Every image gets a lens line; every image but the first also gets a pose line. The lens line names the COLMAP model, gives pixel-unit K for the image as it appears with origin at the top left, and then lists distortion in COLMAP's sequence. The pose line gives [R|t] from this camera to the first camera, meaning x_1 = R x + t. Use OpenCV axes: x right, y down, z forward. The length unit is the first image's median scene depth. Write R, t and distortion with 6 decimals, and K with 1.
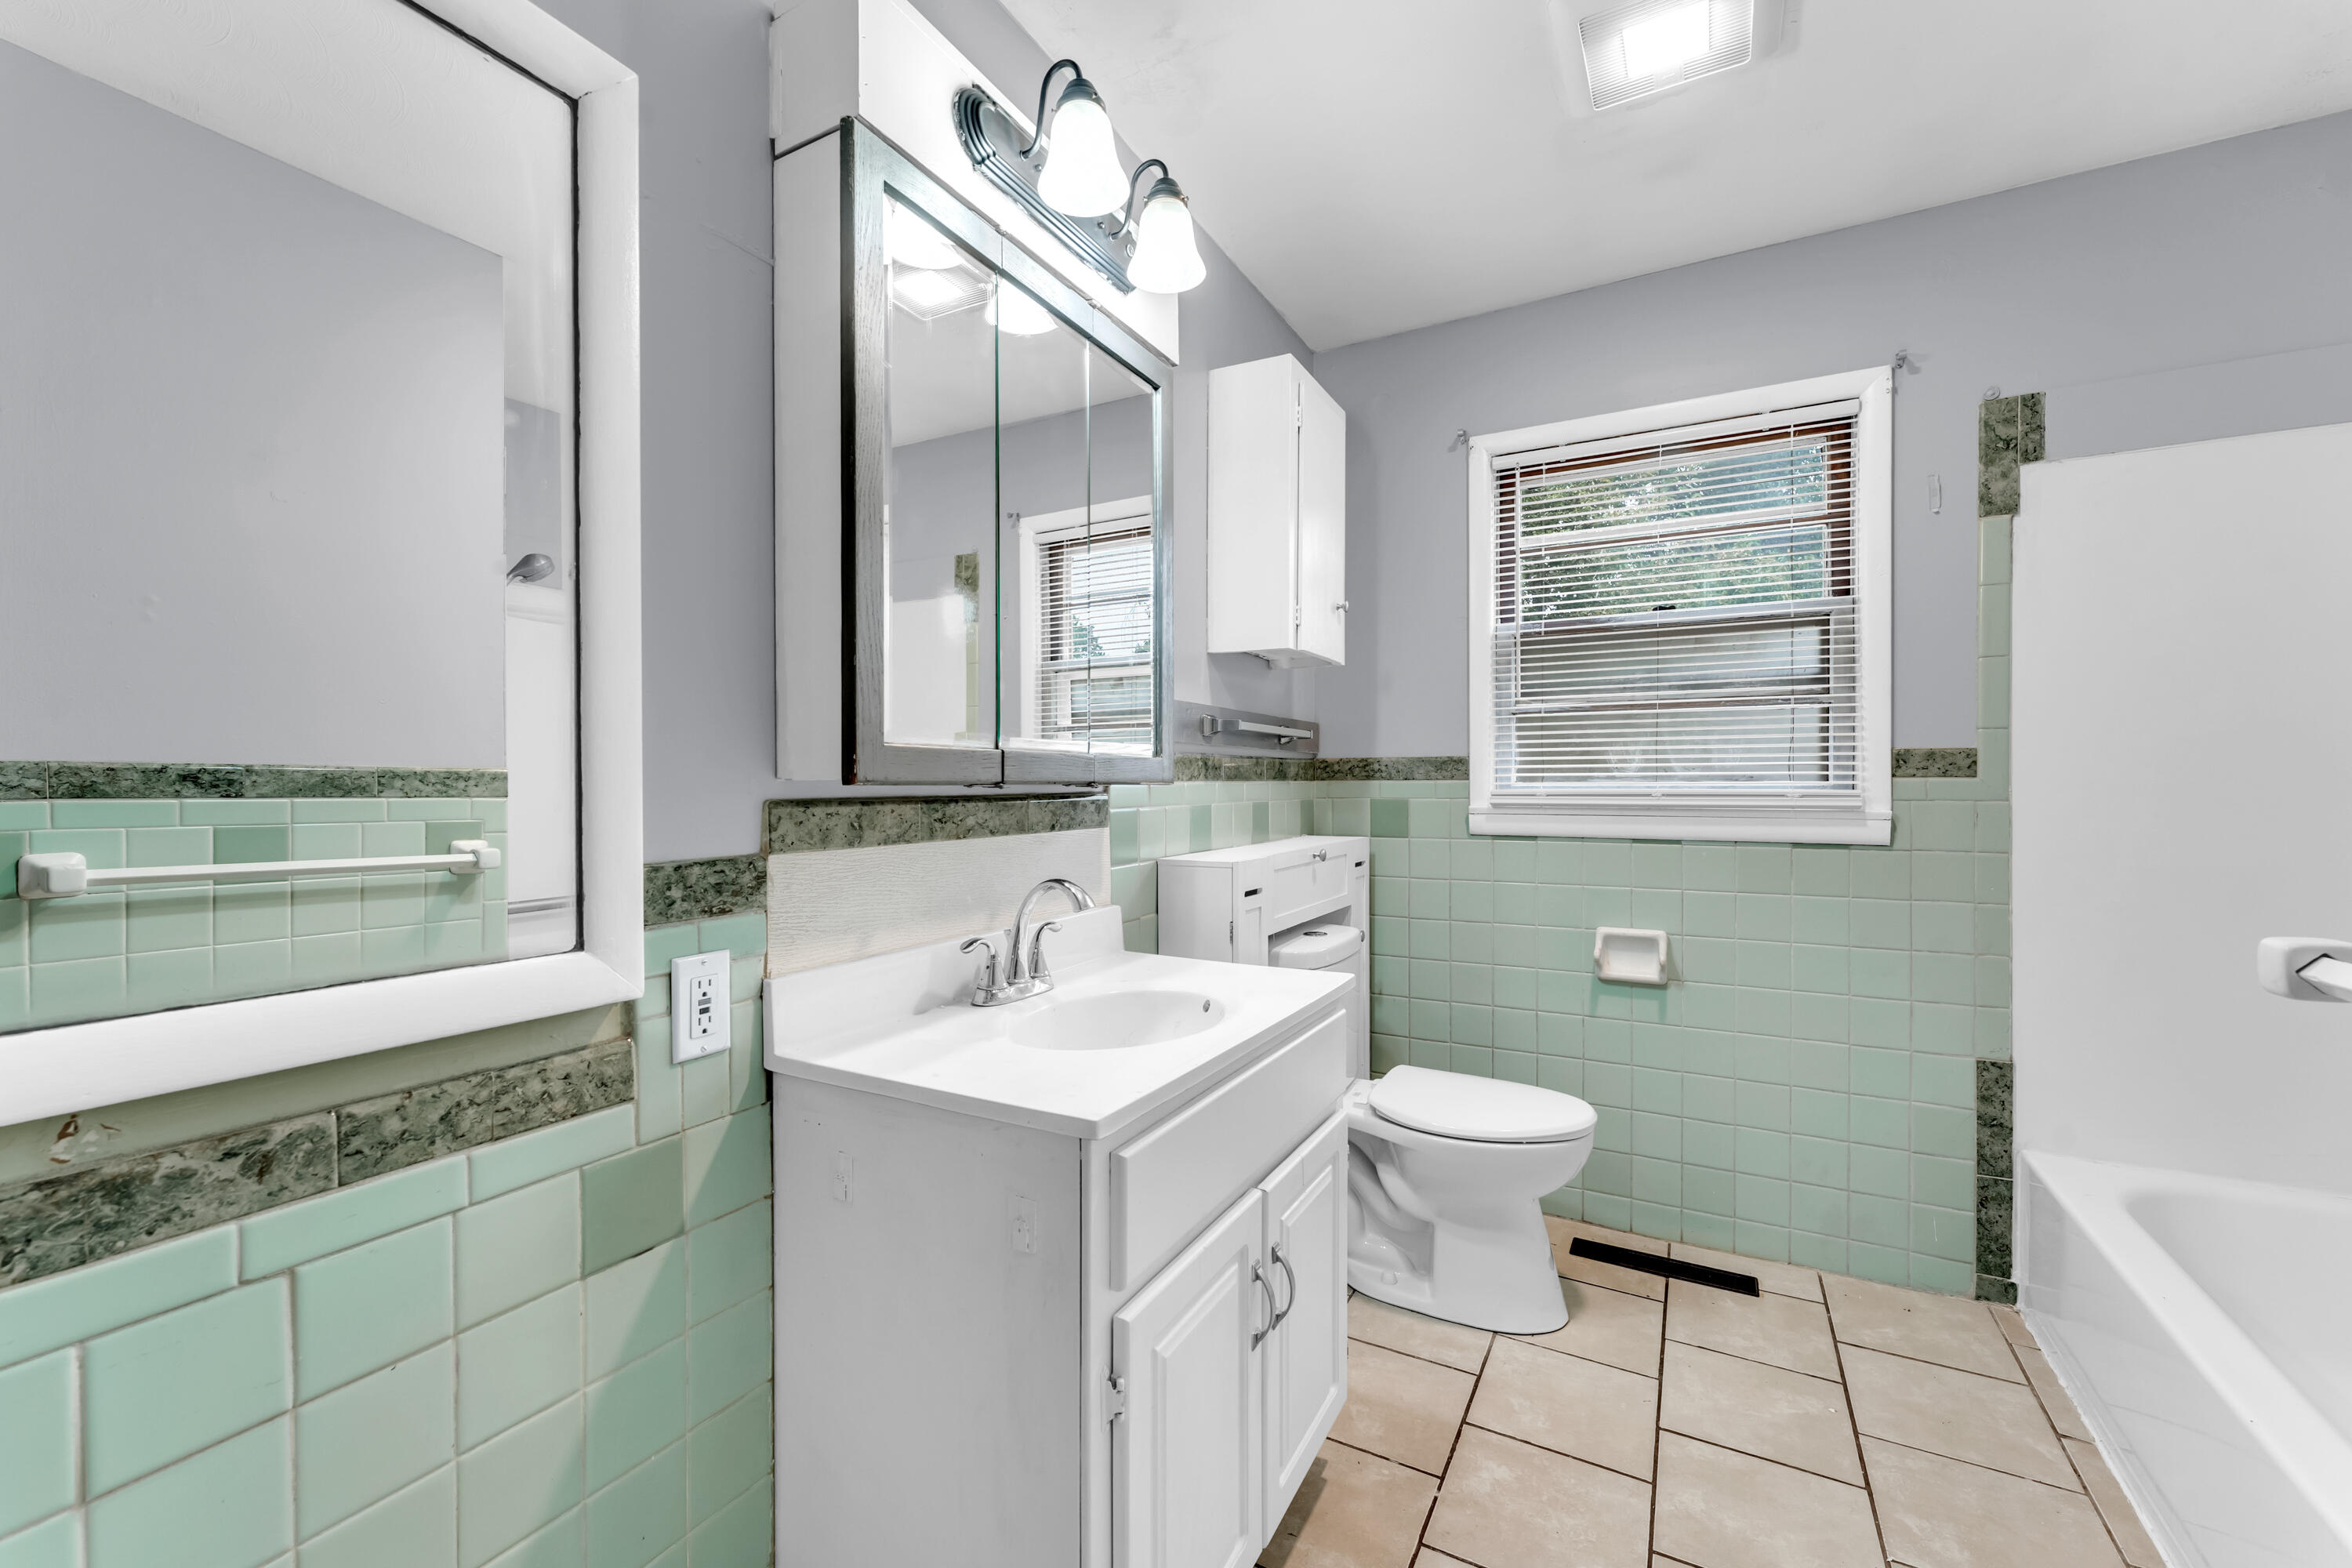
lens RADIAL K [[955.2, 0, 1170.4], [0, 955.2, 789.1], [0, 0, 1]] dist [0.000033, -0.000388]
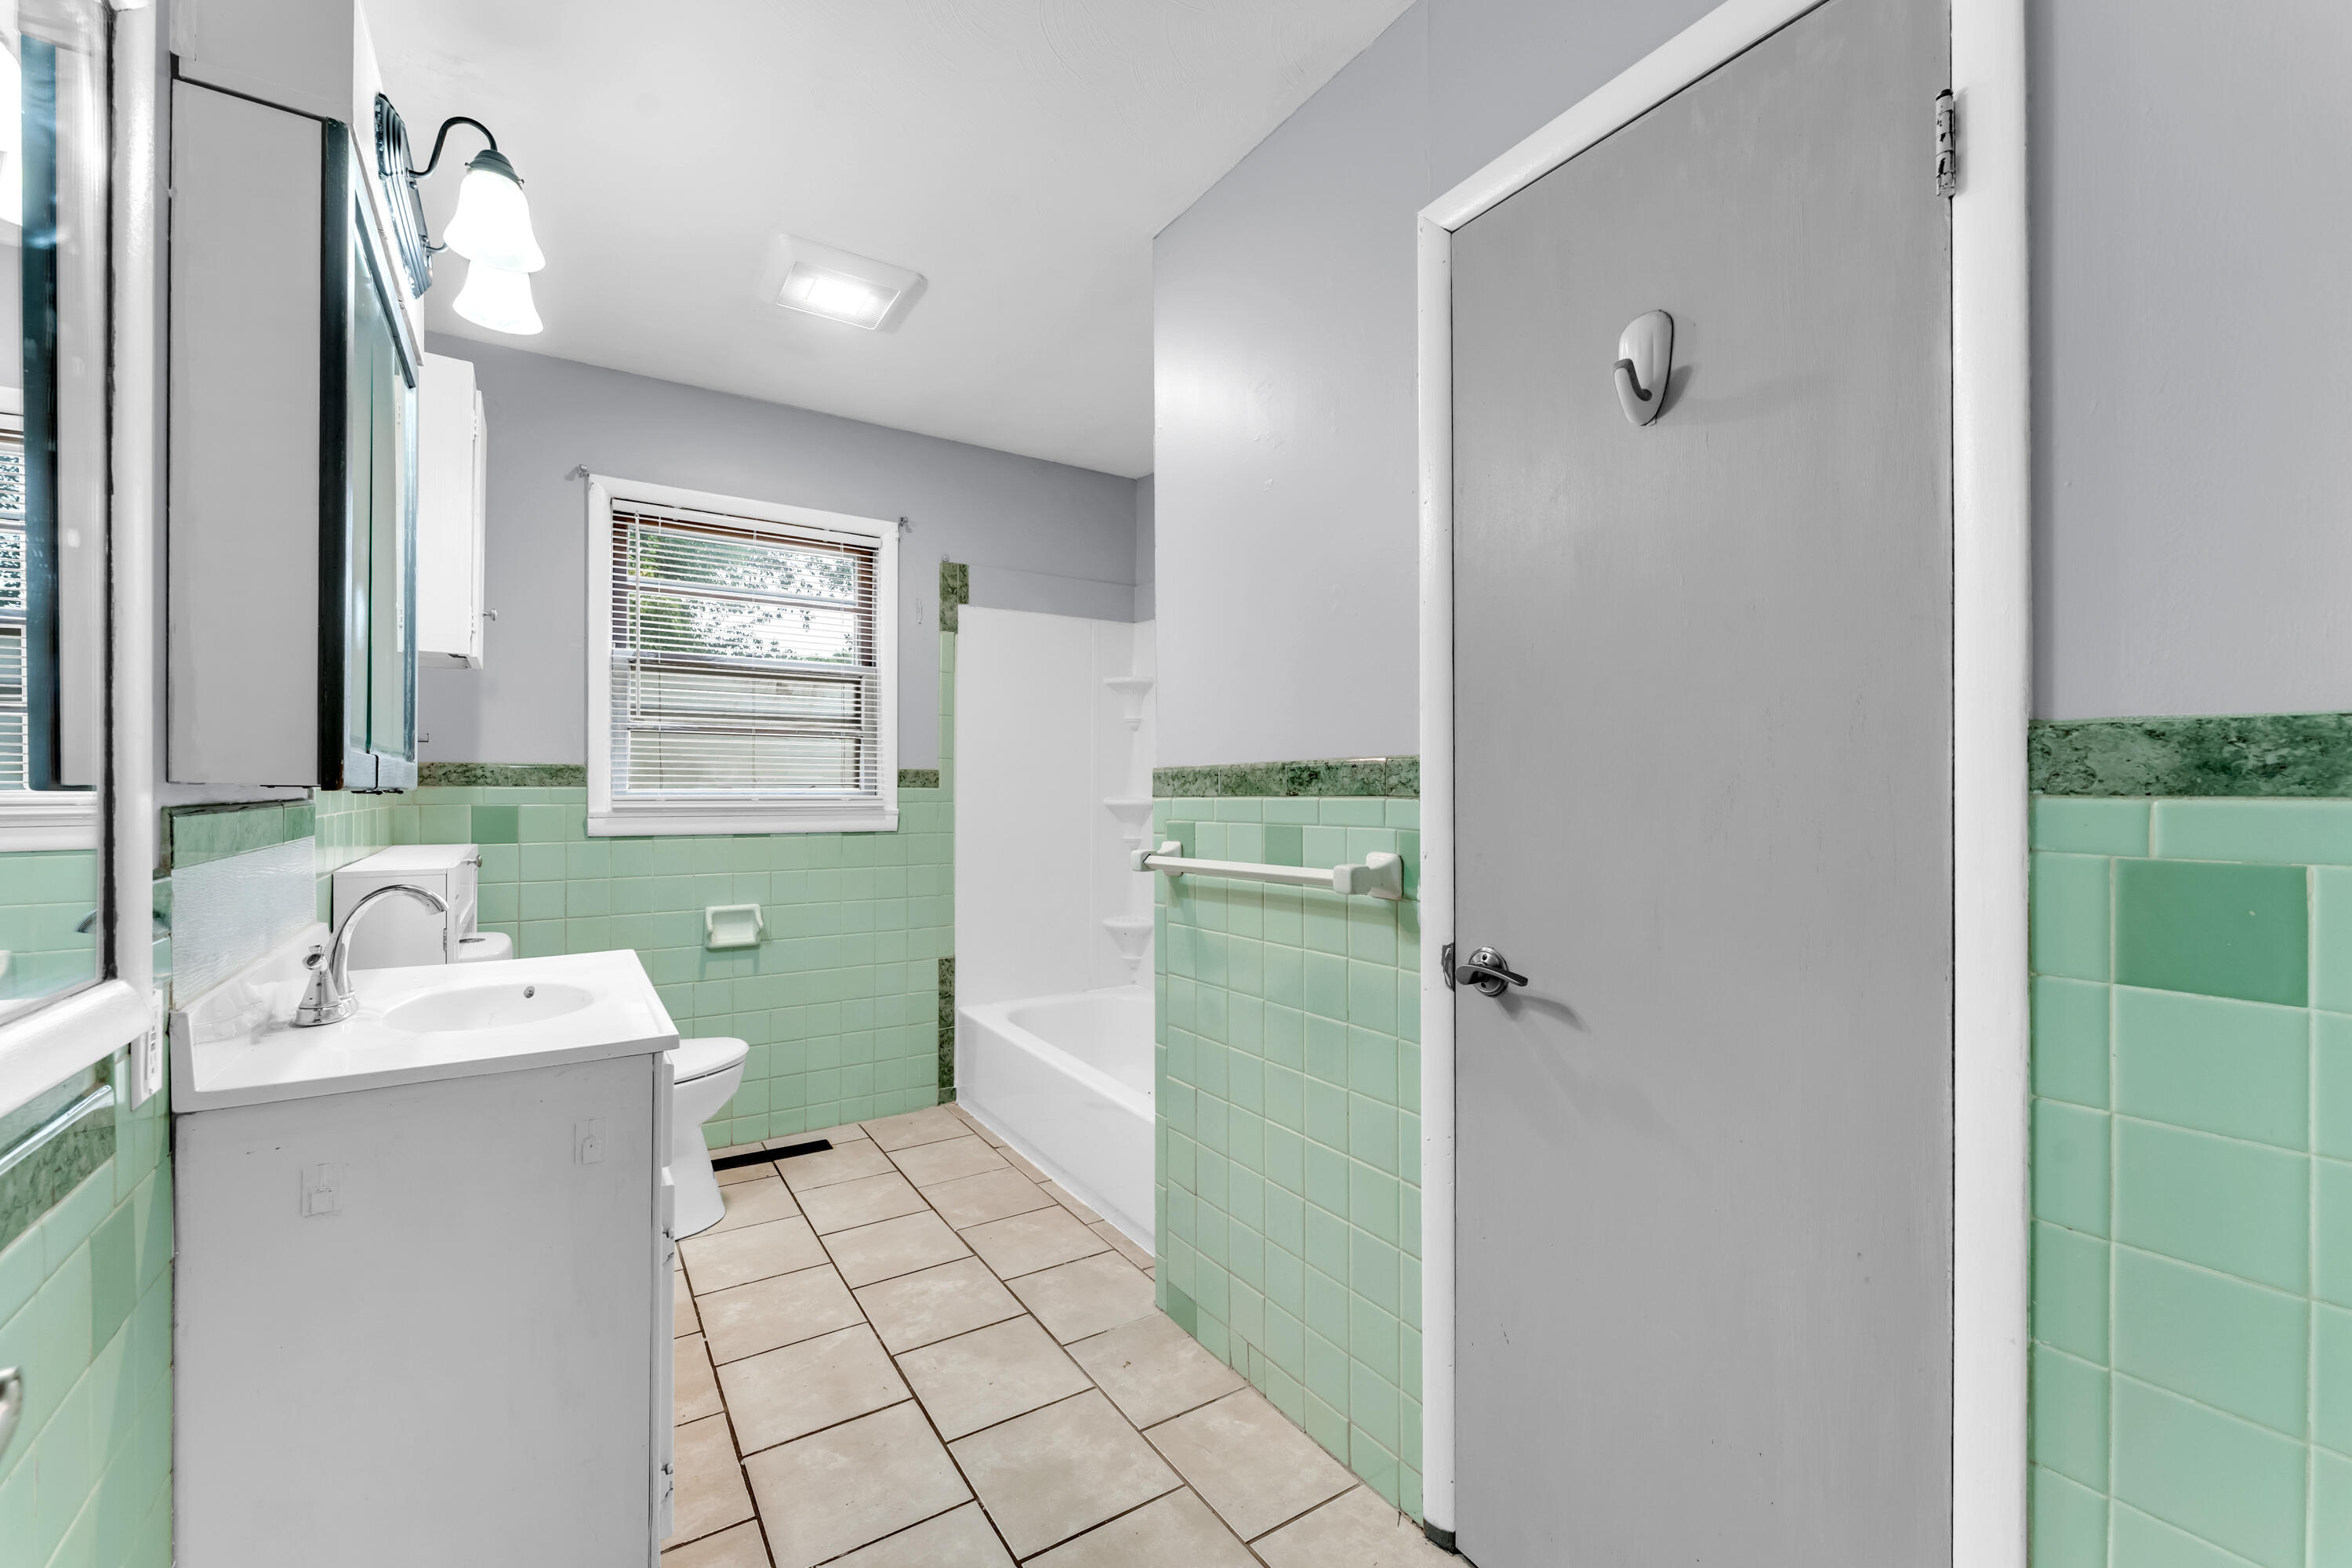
lens RADIAL K [[955.2, 0, 1172.5], [0, 955.2, 789.5], [0, 0, 1]] dist [0.000033, -0.000388]
pose [[0.461798, 0.005240, 0.886970, -0.420280], [0.000969, 0.999979, -0.006412, 0.001586], [-0.886985, 0.003820, 0.461783, -0.116808]]
